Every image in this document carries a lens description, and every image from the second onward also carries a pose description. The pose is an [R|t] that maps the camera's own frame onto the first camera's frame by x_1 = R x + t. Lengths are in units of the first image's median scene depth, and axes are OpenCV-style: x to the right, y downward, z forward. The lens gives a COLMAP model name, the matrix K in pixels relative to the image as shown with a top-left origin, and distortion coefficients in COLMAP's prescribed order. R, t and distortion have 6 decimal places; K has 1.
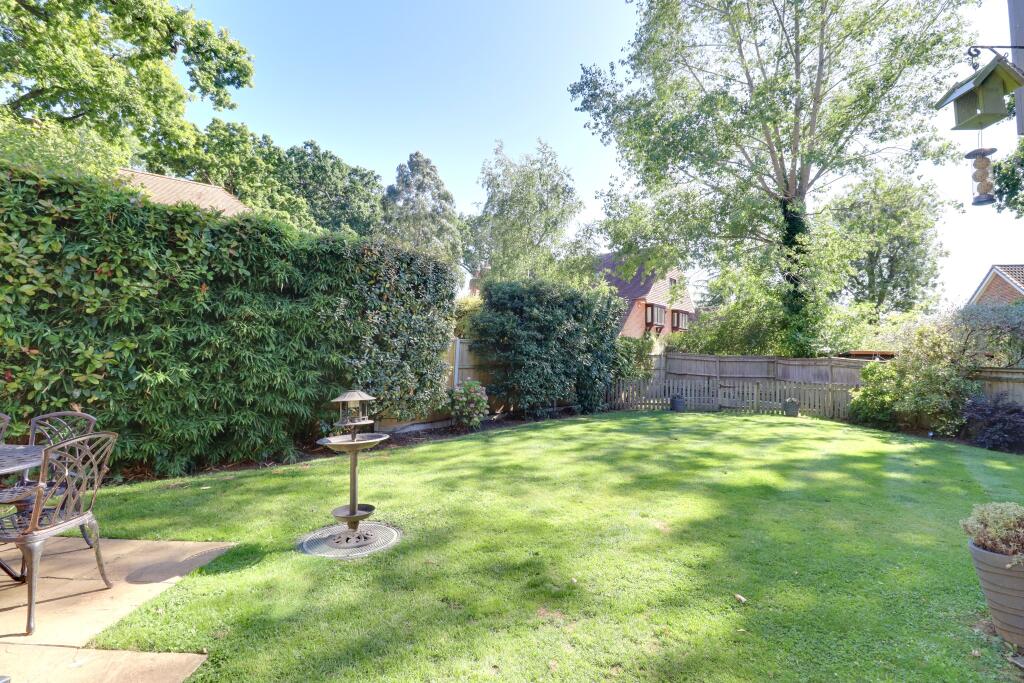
lens RADIAL K [[473.2, 0, 511.7], [0, 473.2, 338.6], [0, 0, 1]] dist [-0.005773, -0.000979]
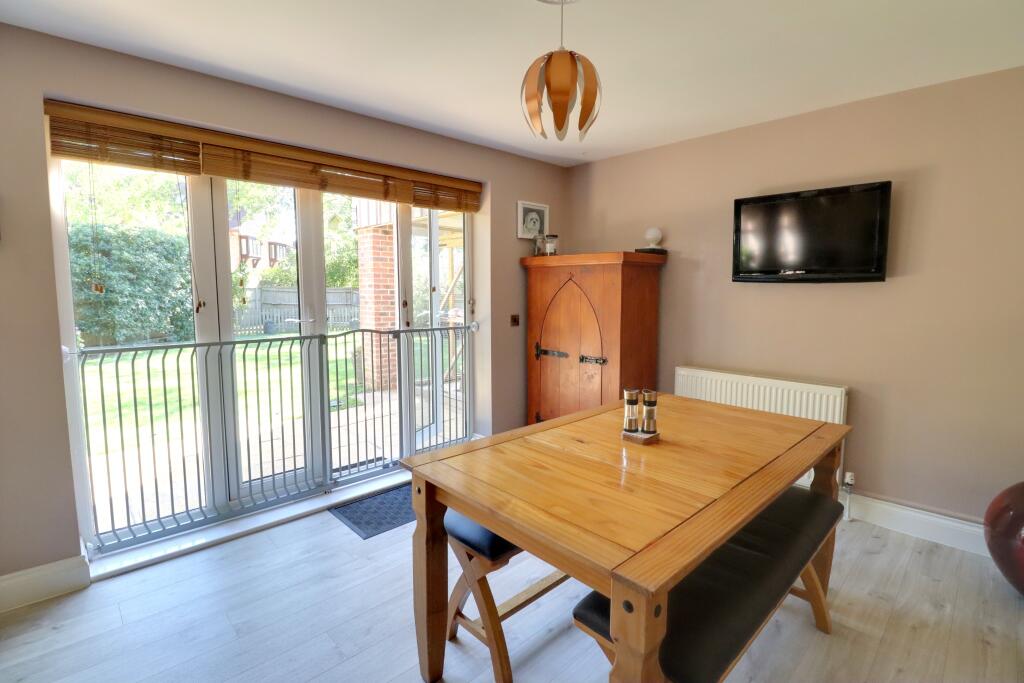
lens RADIAL K [[473.2, 0, 514.5], [0, 473.2, 333.6], [0, 0, 1]] dist [-0.005773, -0.000979]
pose [[0.702969, -0.083313, 0.706324, -0.101105], [-0.015444, 0.991093, 0.132274, -0.031144], [-0.711052, -0.103893, 0.695421, -0.436121]]
